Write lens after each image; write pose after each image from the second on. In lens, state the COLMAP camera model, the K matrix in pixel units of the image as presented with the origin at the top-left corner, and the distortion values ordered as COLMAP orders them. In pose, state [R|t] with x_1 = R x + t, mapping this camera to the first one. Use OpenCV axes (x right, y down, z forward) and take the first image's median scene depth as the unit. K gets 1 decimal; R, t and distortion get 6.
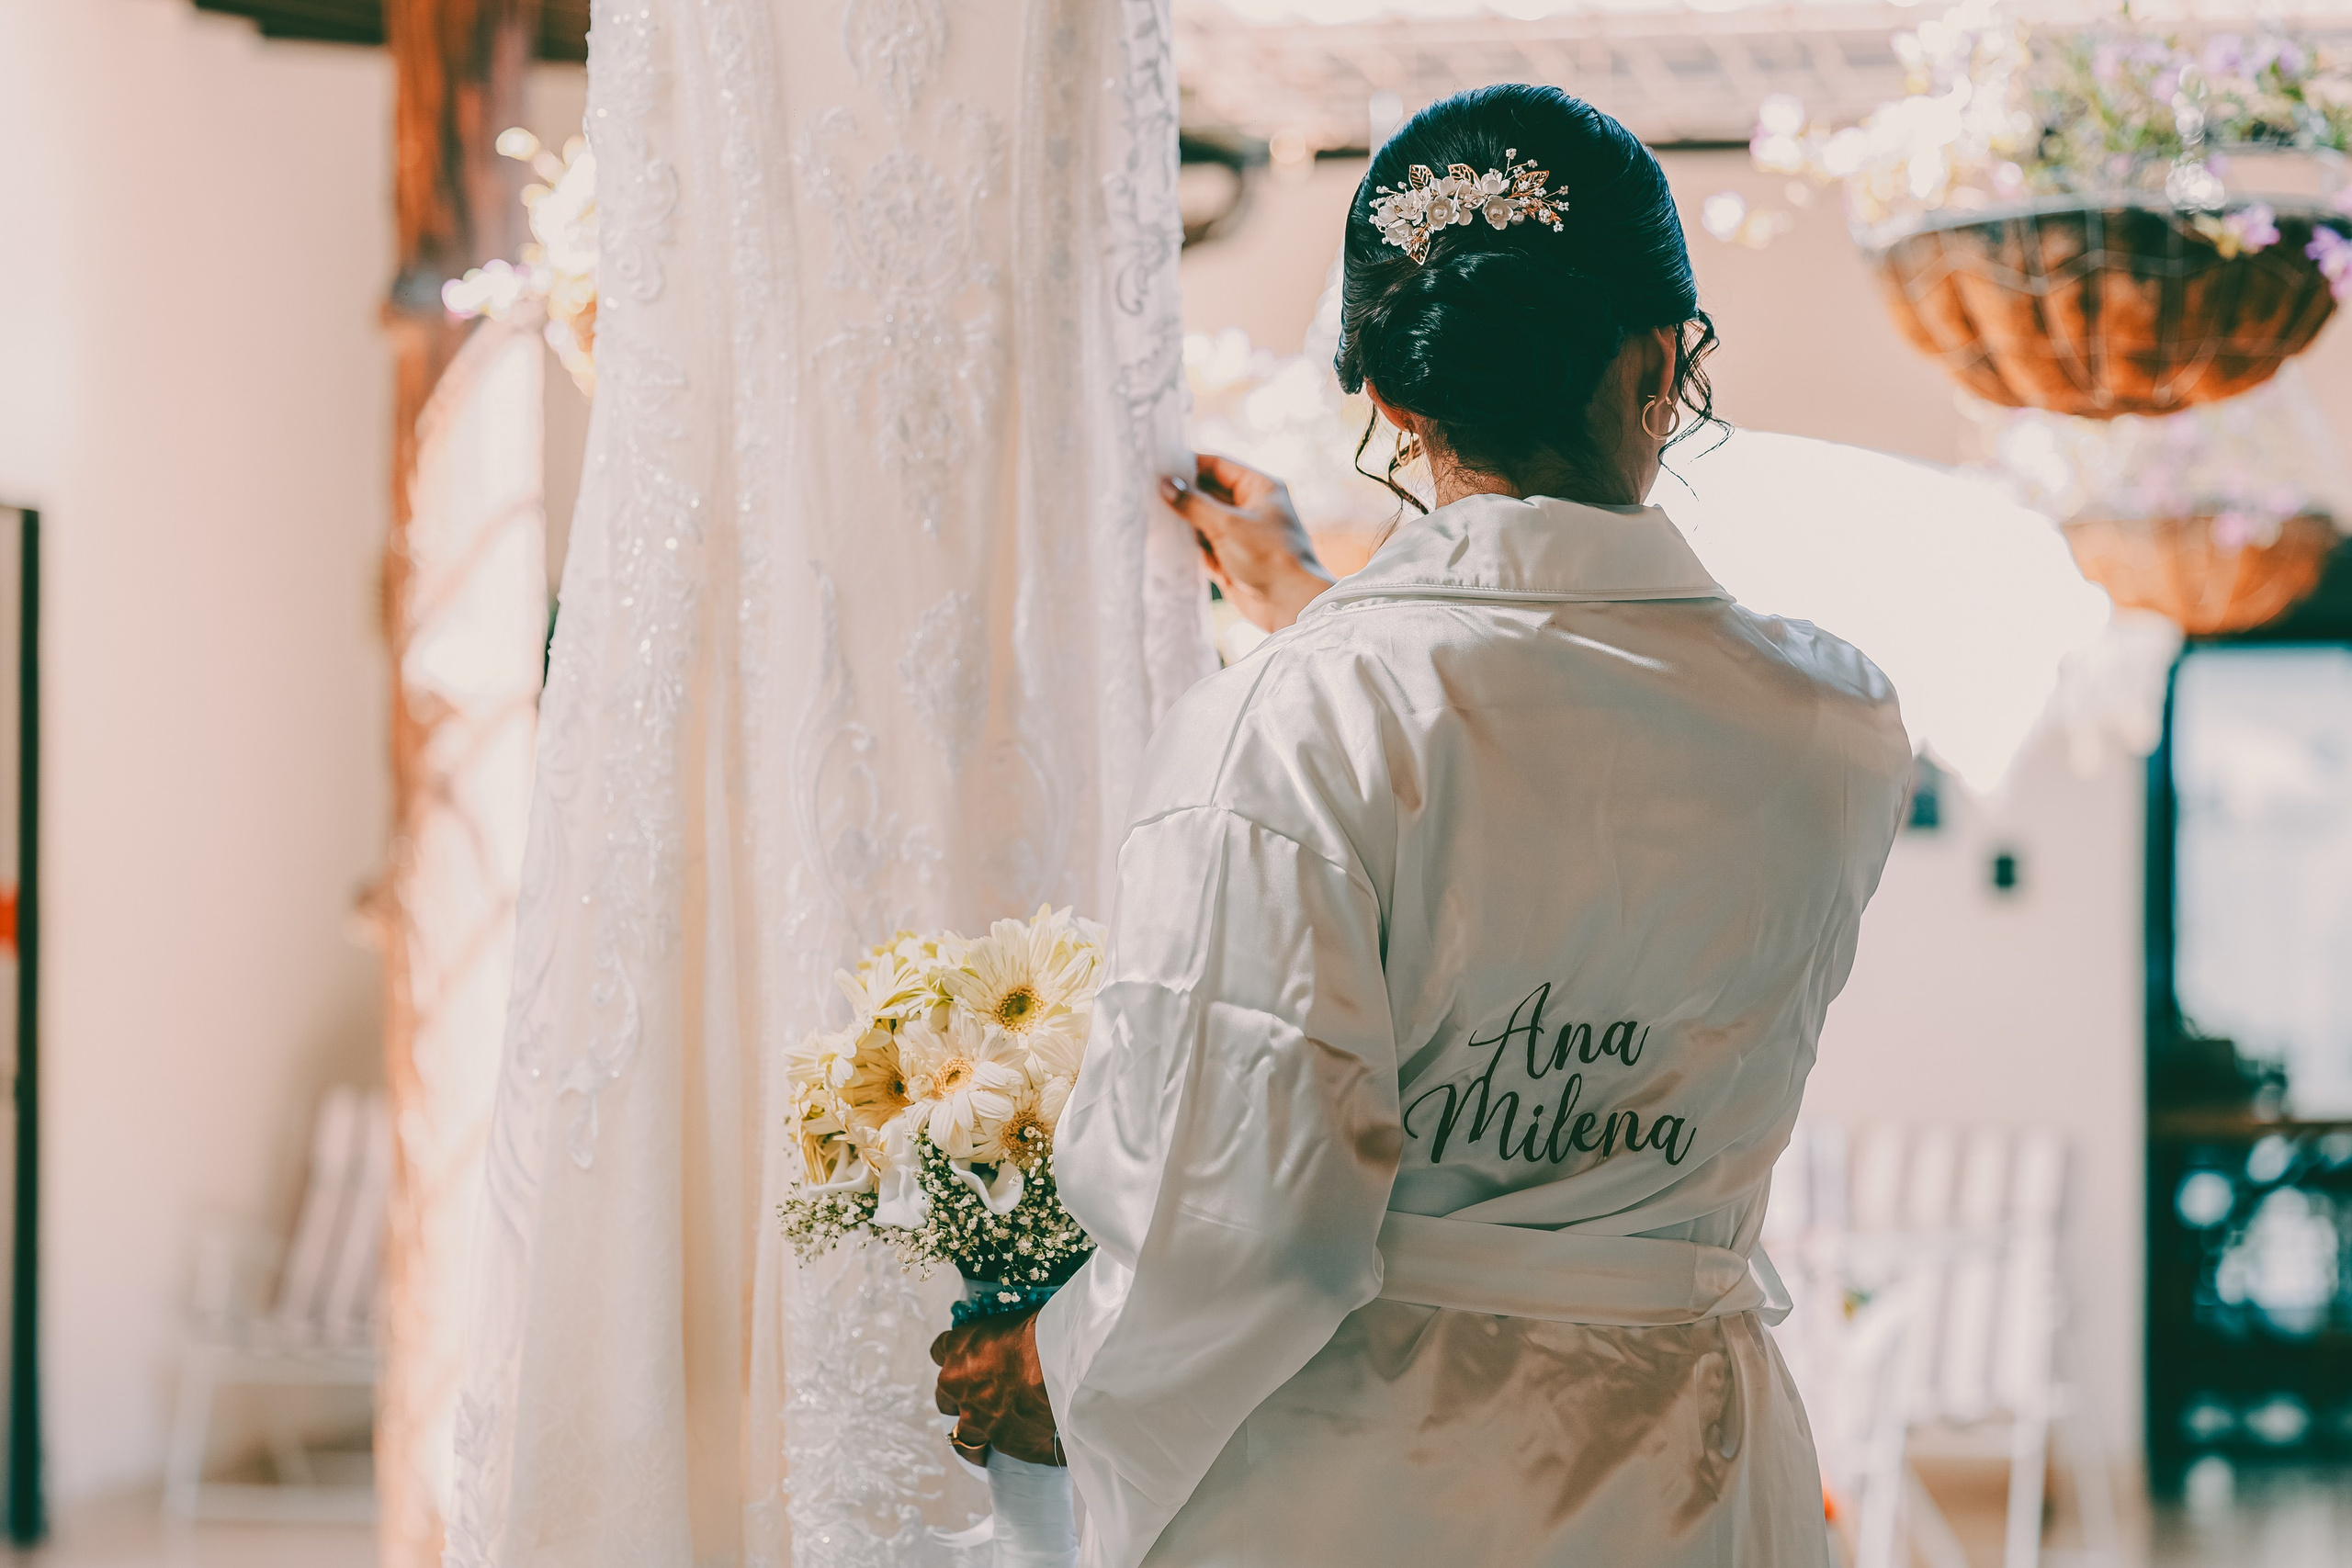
lens RADIAL K [[5607.0, 0, 1174.6], [0, 5607.0, 784.0], [0, 0, 1]] dist [-0.322536, 0.865652]
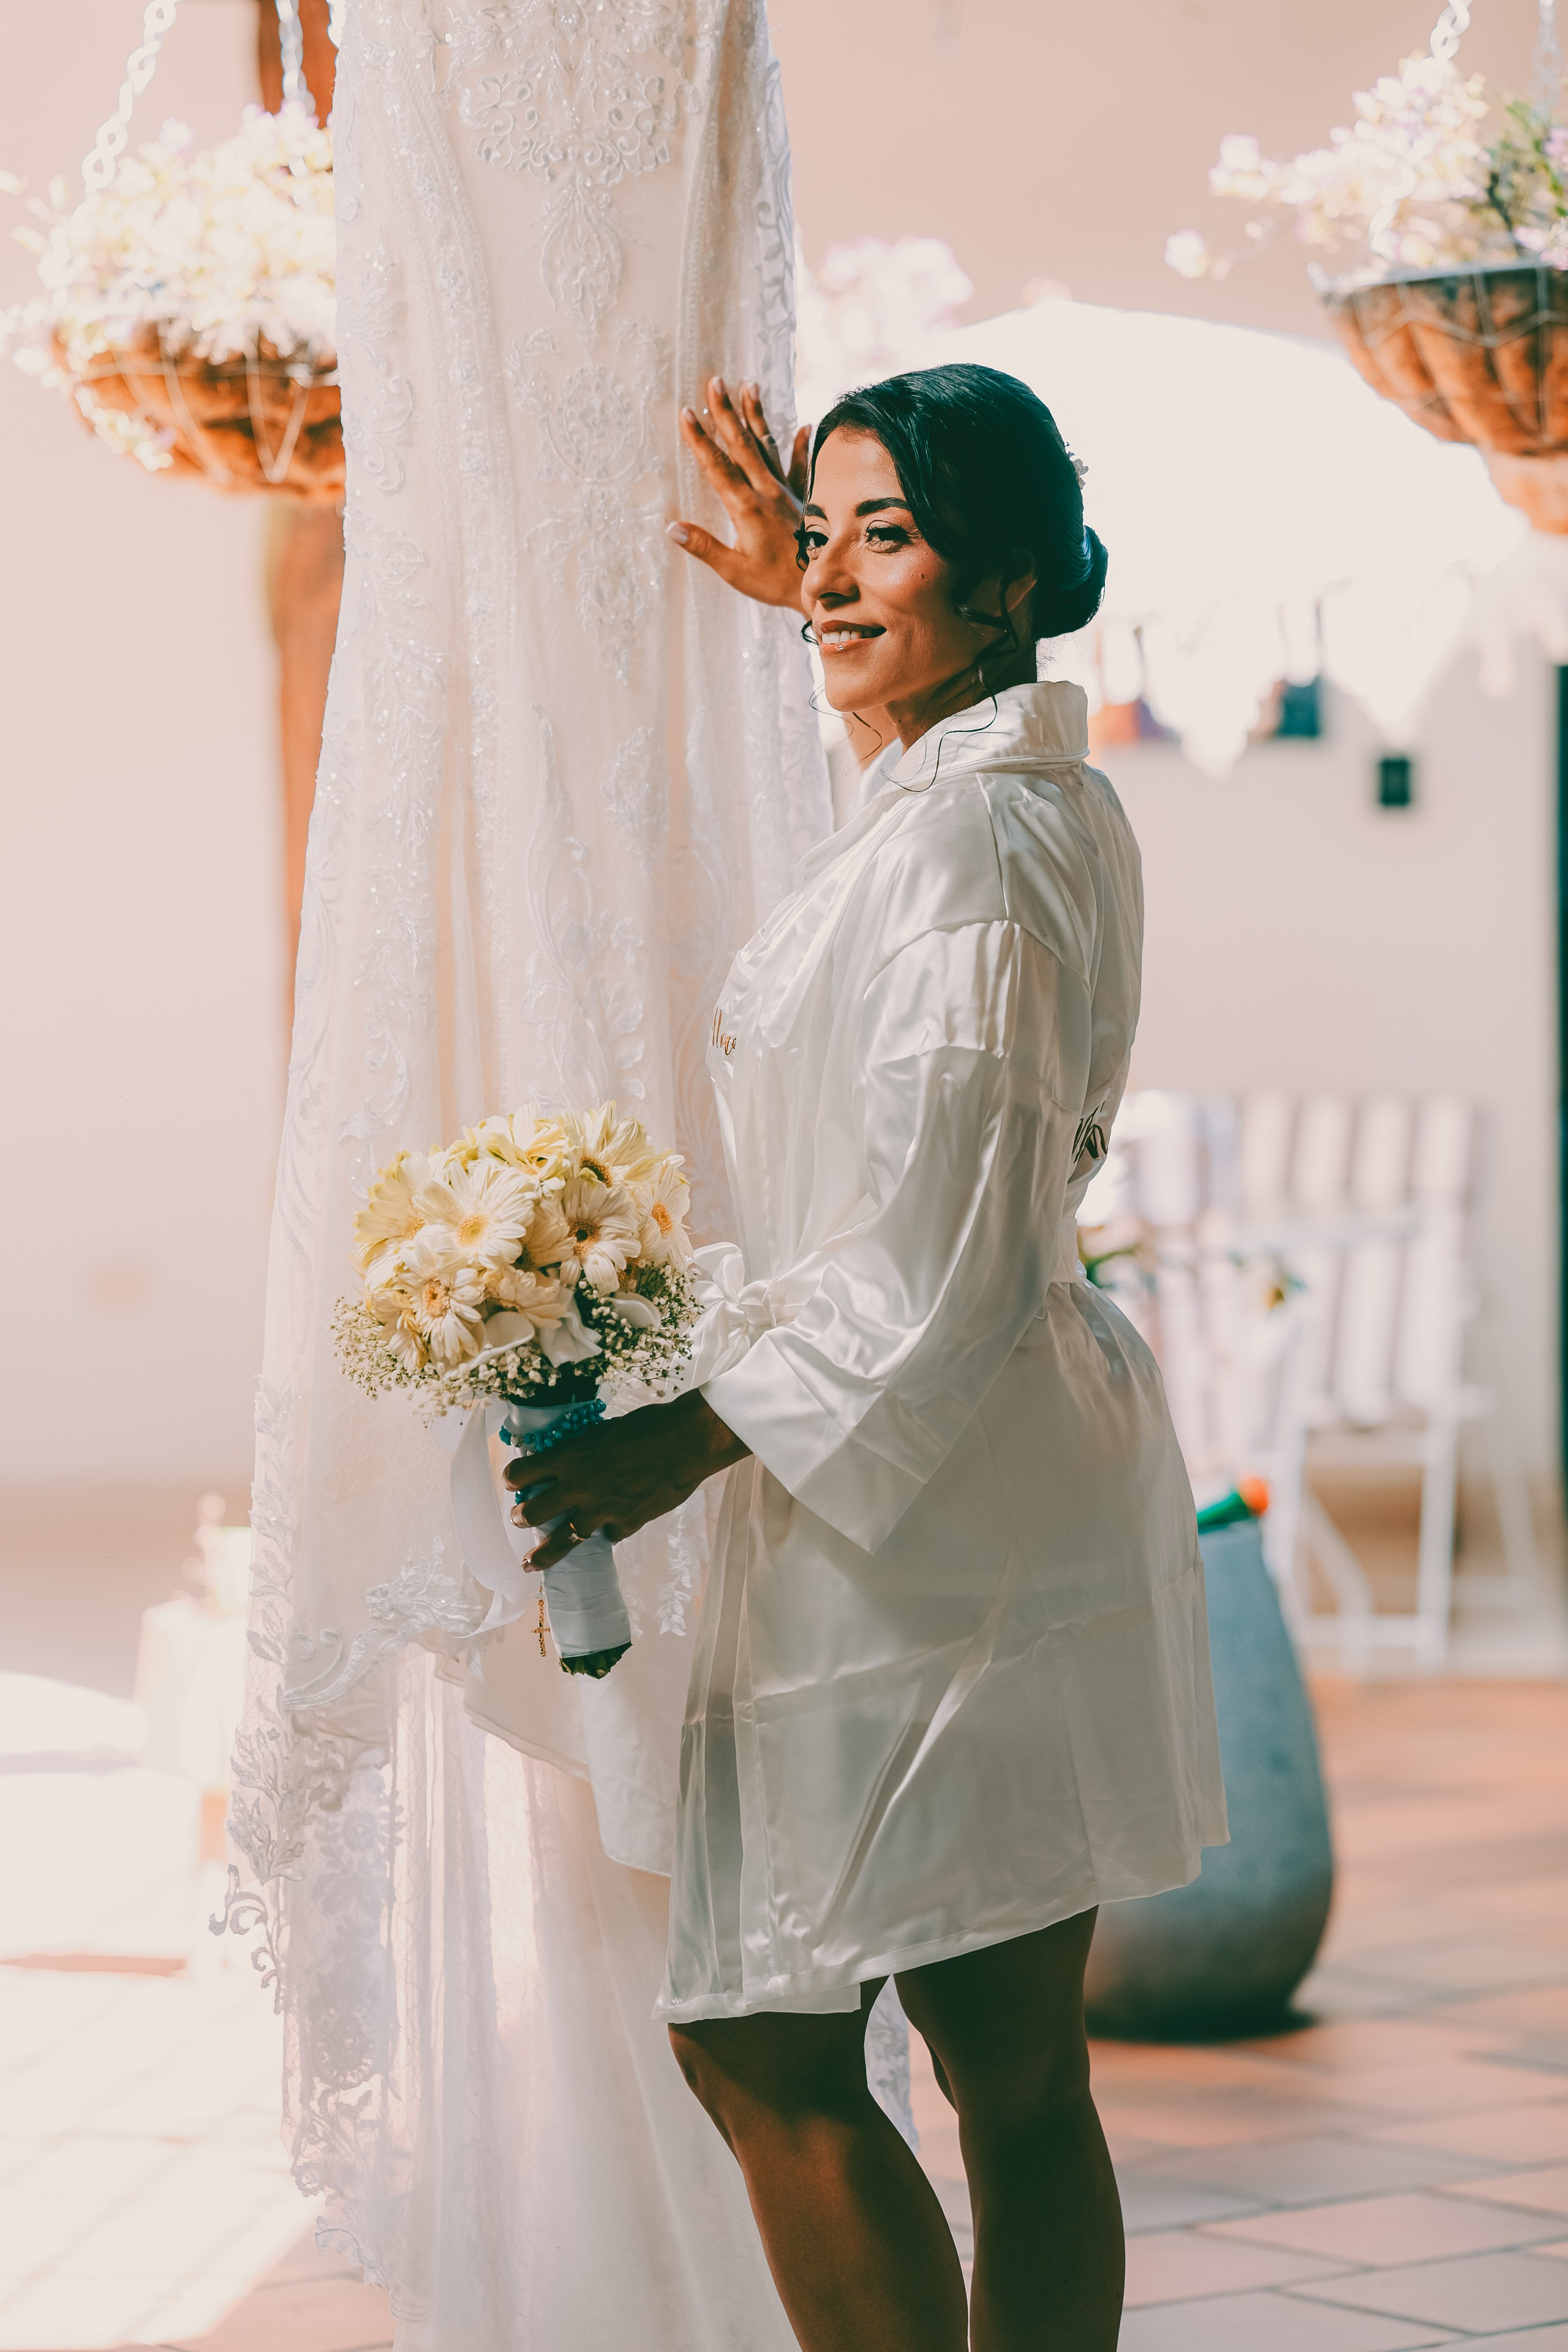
lens RADIAL K [[8217.5, 0, 792.3], [0, 8217.5, 1168.0], [0, 0, 1]] dist [0.532295, 1.601449]
pose [[0.996223, -0.018698, 0.084799, -0.161628], [0.011754, 0.996591, 0.081660, -0.084959], [-0.086036, -0.080355, 0.993046, -0.817253]]
